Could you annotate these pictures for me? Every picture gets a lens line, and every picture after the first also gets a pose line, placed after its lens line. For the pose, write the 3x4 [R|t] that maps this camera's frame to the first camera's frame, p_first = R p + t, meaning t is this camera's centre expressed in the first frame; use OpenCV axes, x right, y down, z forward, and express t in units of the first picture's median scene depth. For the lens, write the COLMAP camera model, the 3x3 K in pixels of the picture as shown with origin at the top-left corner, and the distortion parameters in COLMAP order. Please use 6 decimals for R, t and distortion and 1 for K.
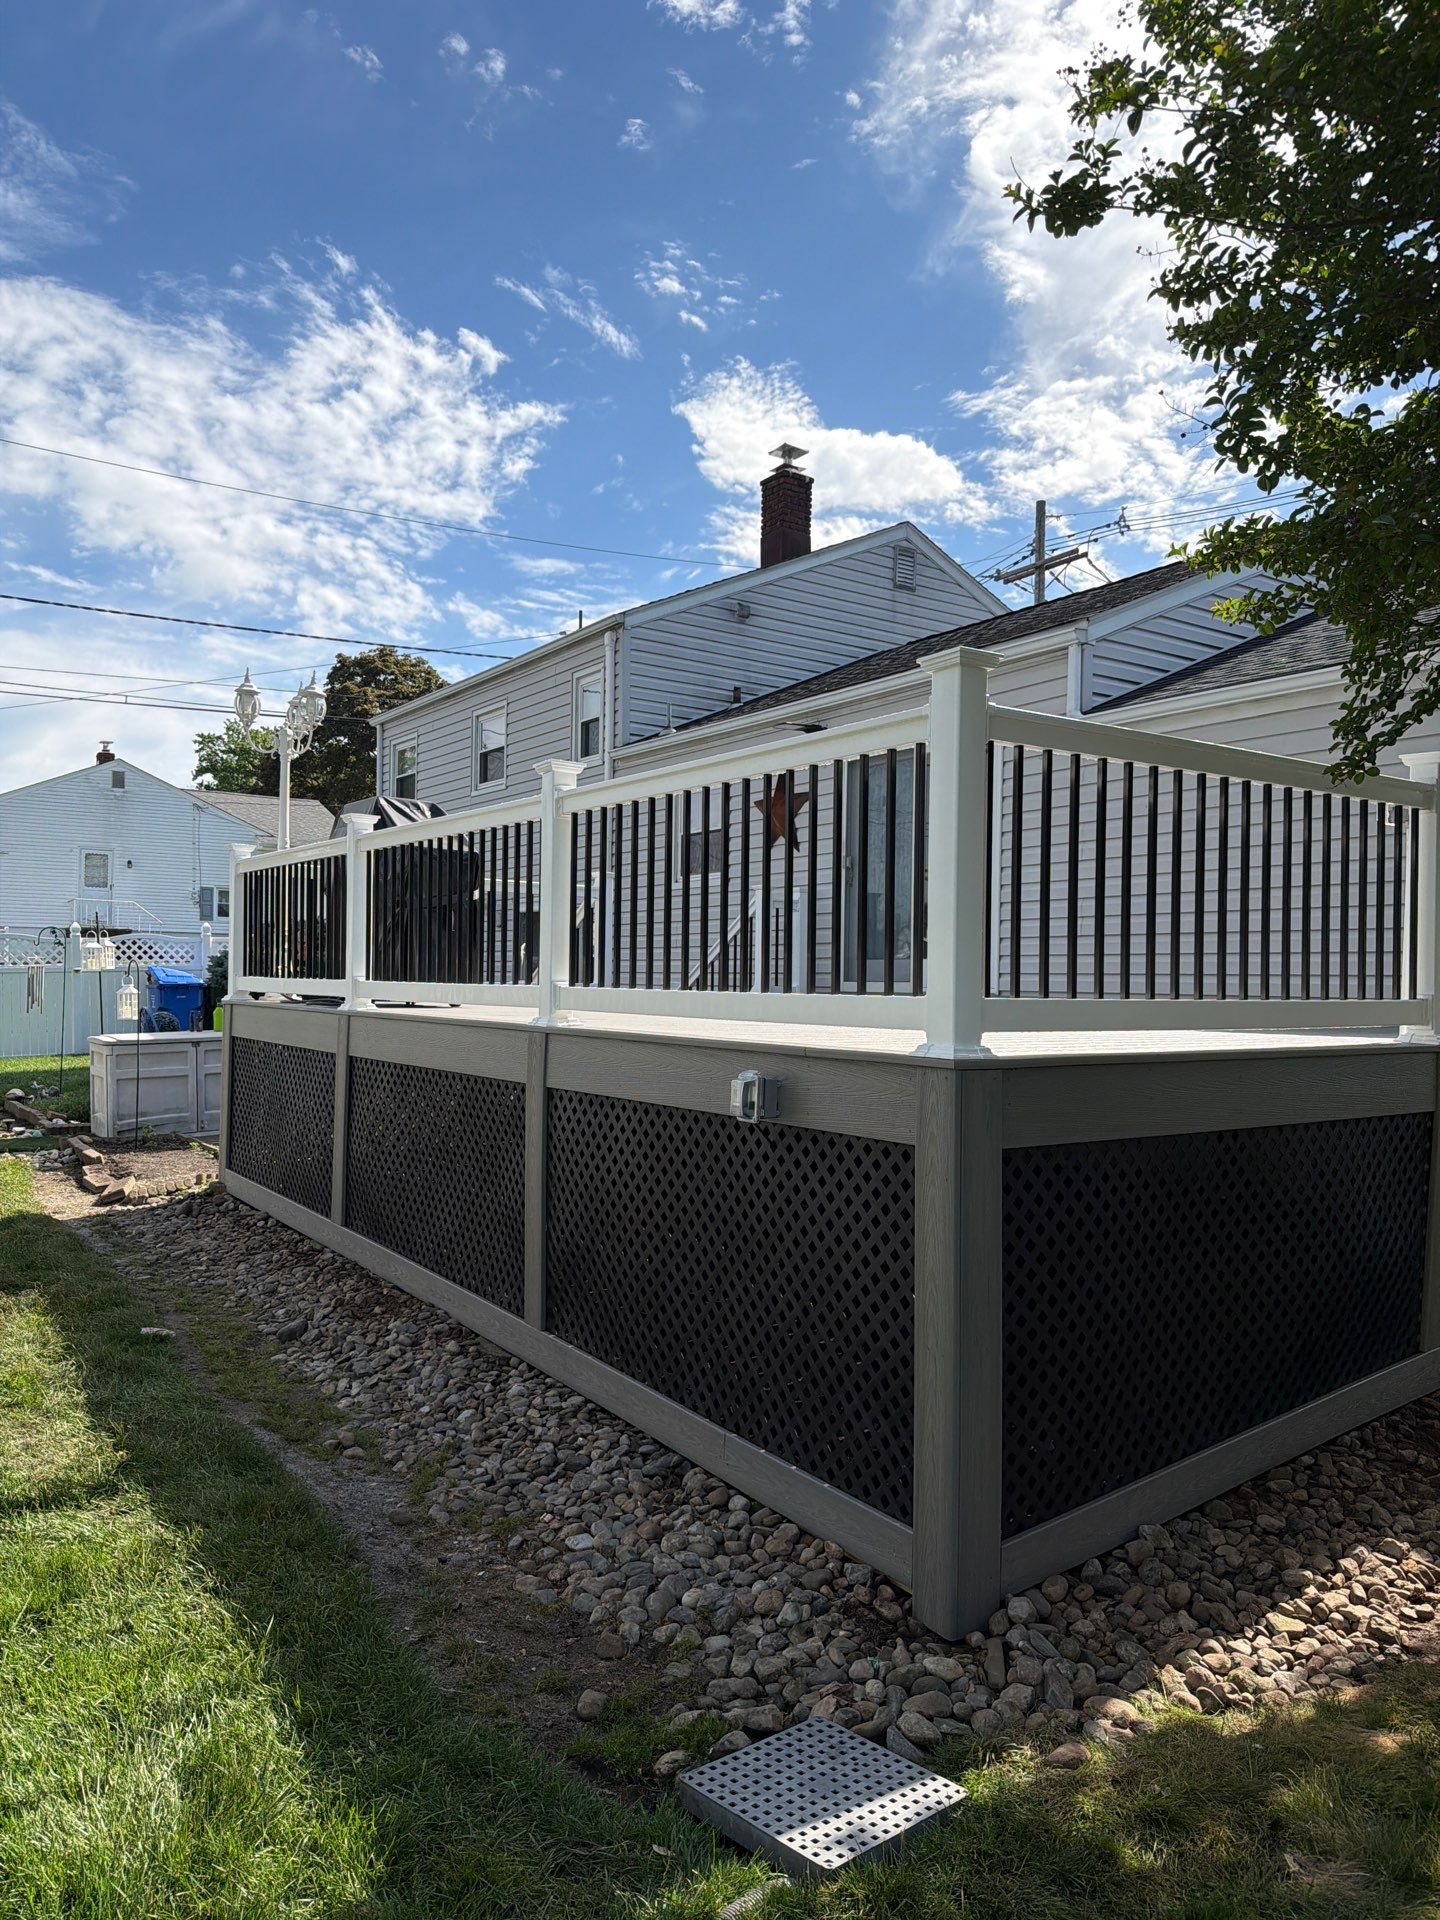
lens RADIAL K [[1406.2, 0, 720.0], [0, 1406.2, 960.0], [0, 0, 1]] dist [0.003273, 0.002668]
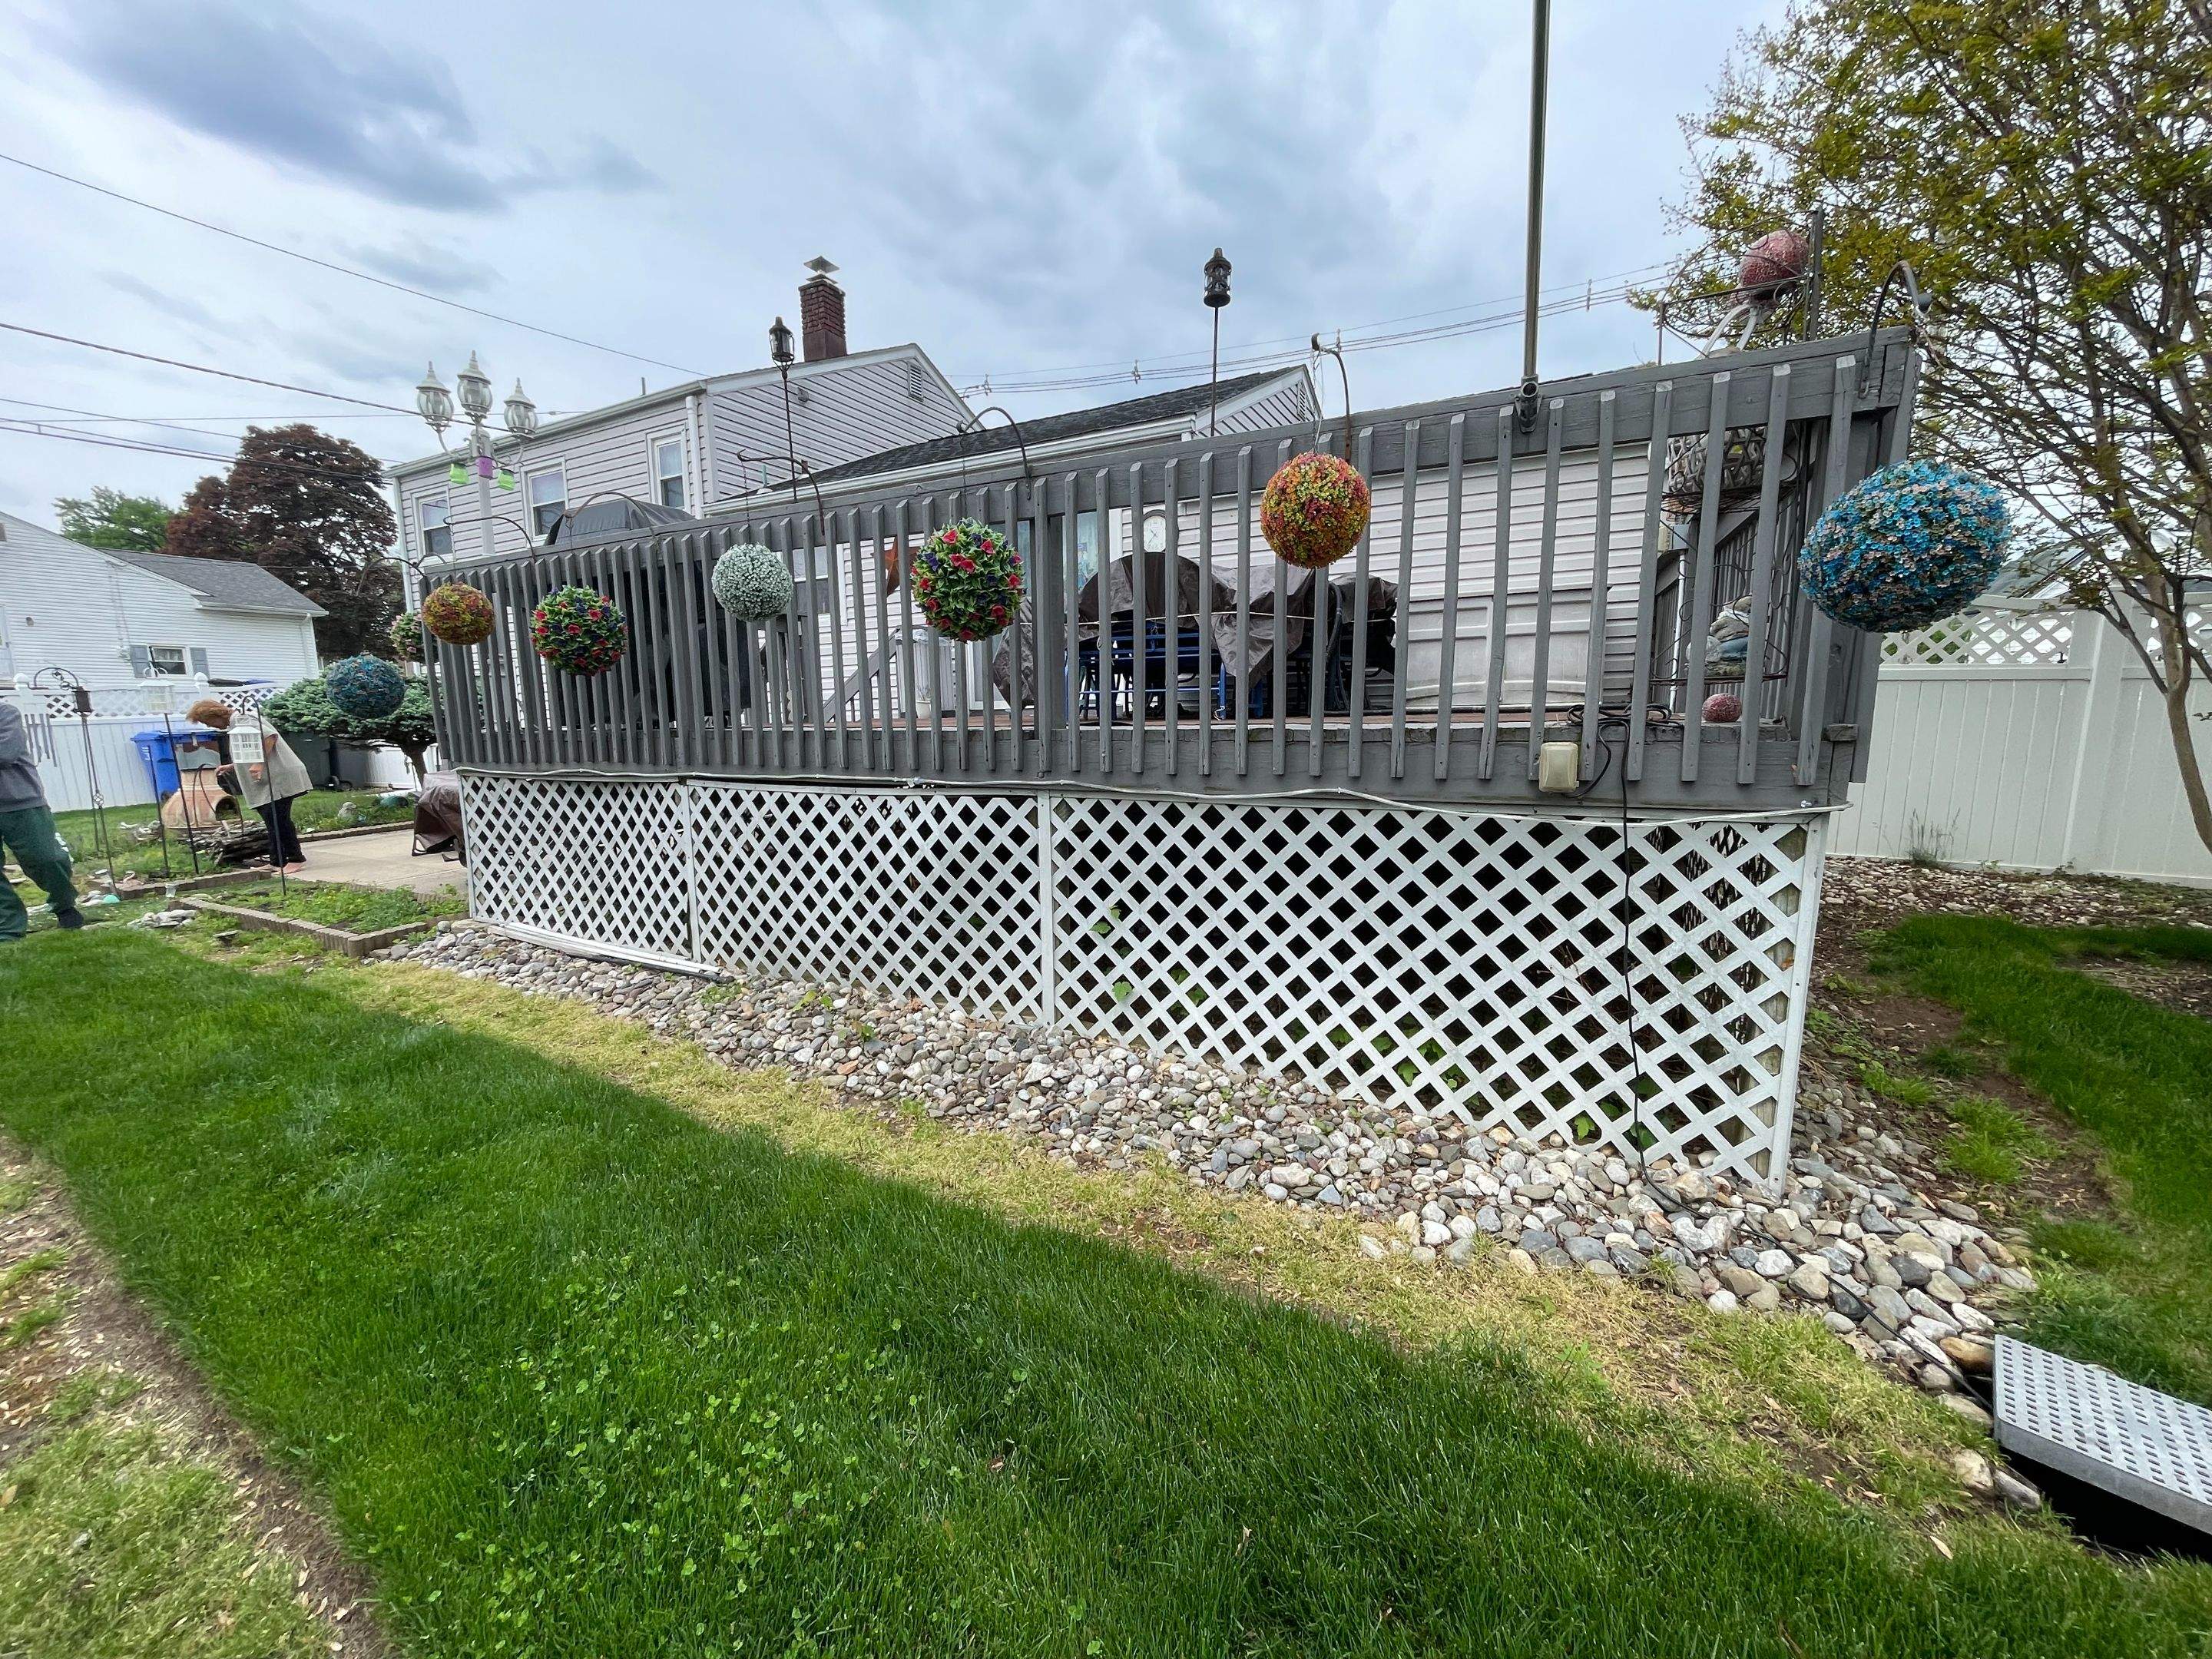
lens RADIAL K [[882.4, 0, 1106.0], [0, 882.4, 829.5], [0, 0, 1]] dist [-0.012425, 0.000130]
pose [[0.867121, -0.095613, 0.488835, -0.153736], [0.024395, 0.988378, 0.150047, 0.010833], [-0.497500, -0.118183, 0.859375, 0.174702]]
